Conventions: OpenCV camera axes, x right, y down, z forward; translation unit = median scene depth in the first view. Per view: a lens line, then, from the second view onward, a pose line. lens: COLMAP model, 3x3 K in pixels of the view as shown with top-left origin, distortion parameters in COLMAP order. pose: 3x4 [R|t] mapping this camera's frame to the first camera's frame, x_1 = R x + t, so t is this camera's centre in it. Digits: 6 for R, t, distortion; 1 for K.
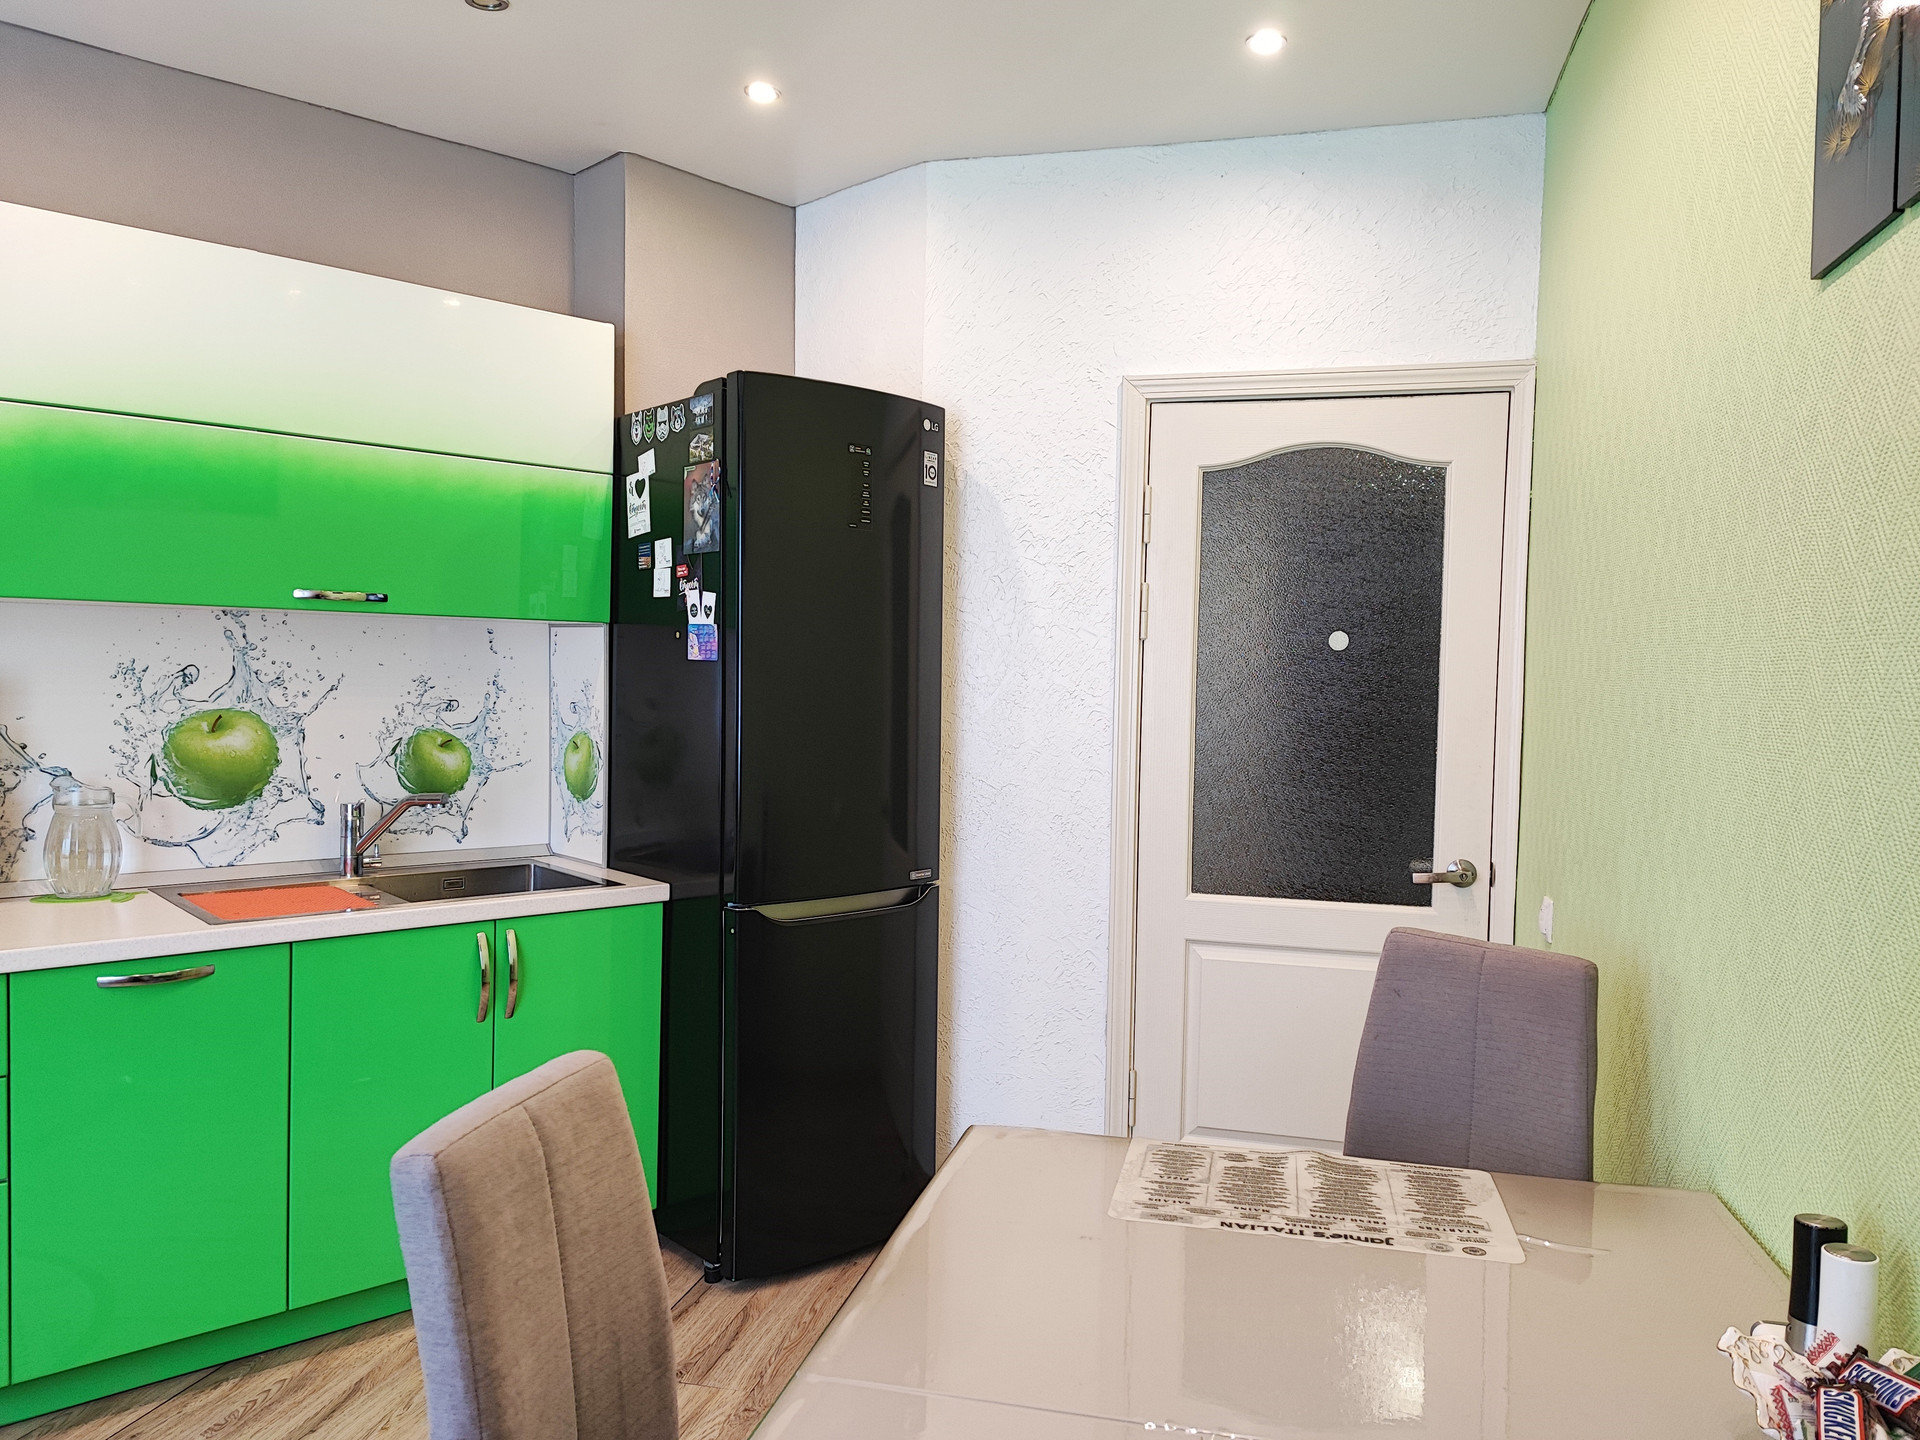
lens RADIAL K [[1377.0, 0, 954.7], [0, 1377.0, 722.1], [0, 0, 1]] dist [0.051001, -0.065040]
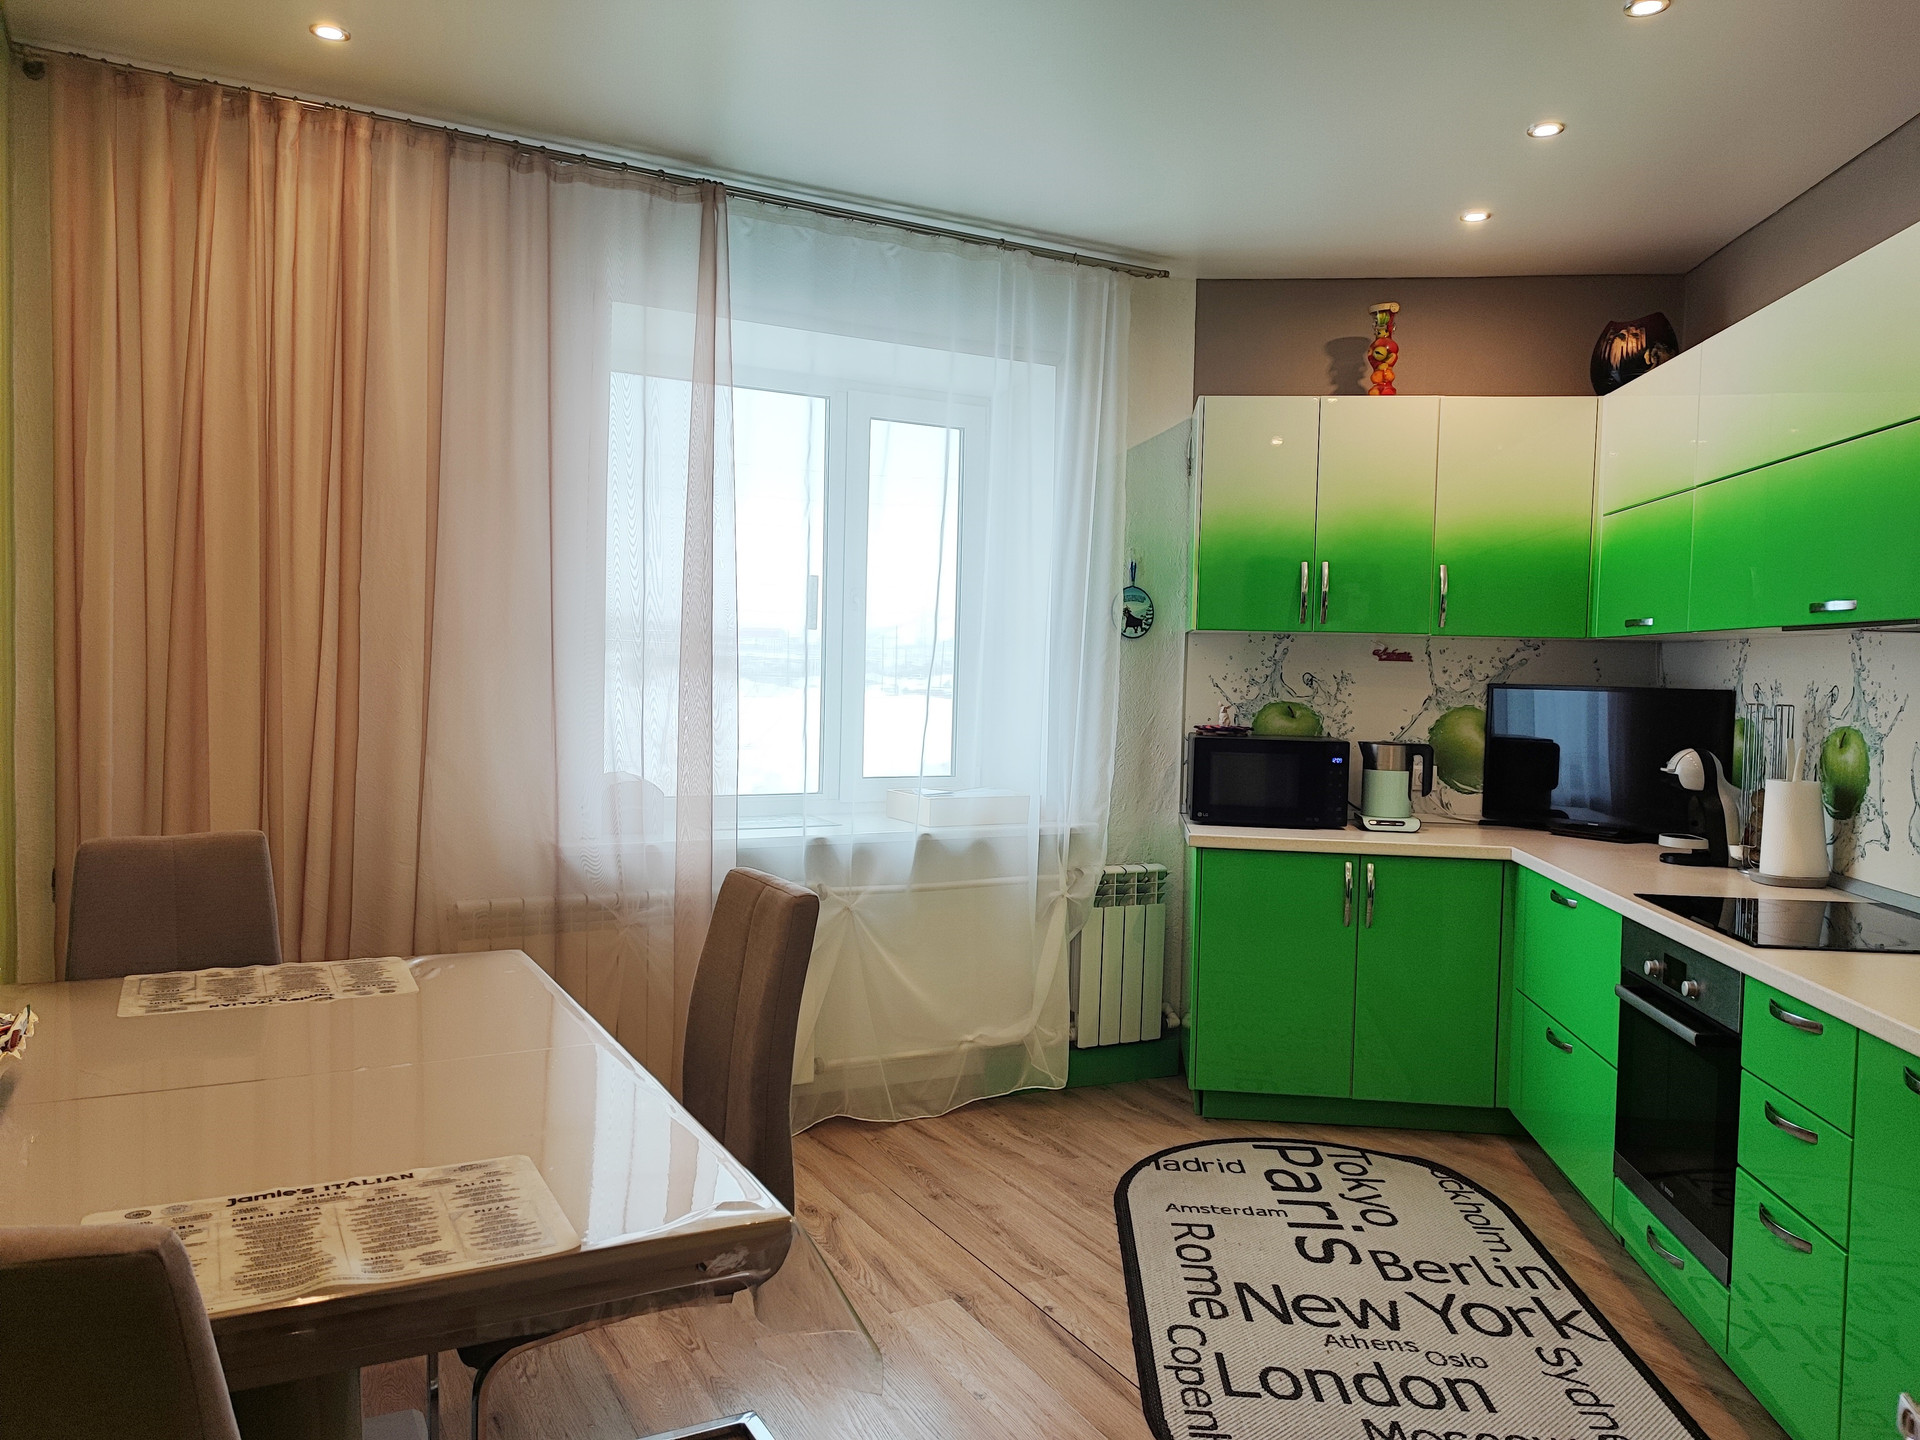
lens RADIAL K [[1352.8, 0, 960.0], [0, 1352.8, 720.0], [0, 0, 1]] dist [0.115974, -0.146690]
pose [[-0.741305, -0.011289, -0.671074, 0.287160], [-0.064015, 0.996490, 0.053951, -0.023968], [0.668109, 0.082953, -0.739425, 0.989779]]
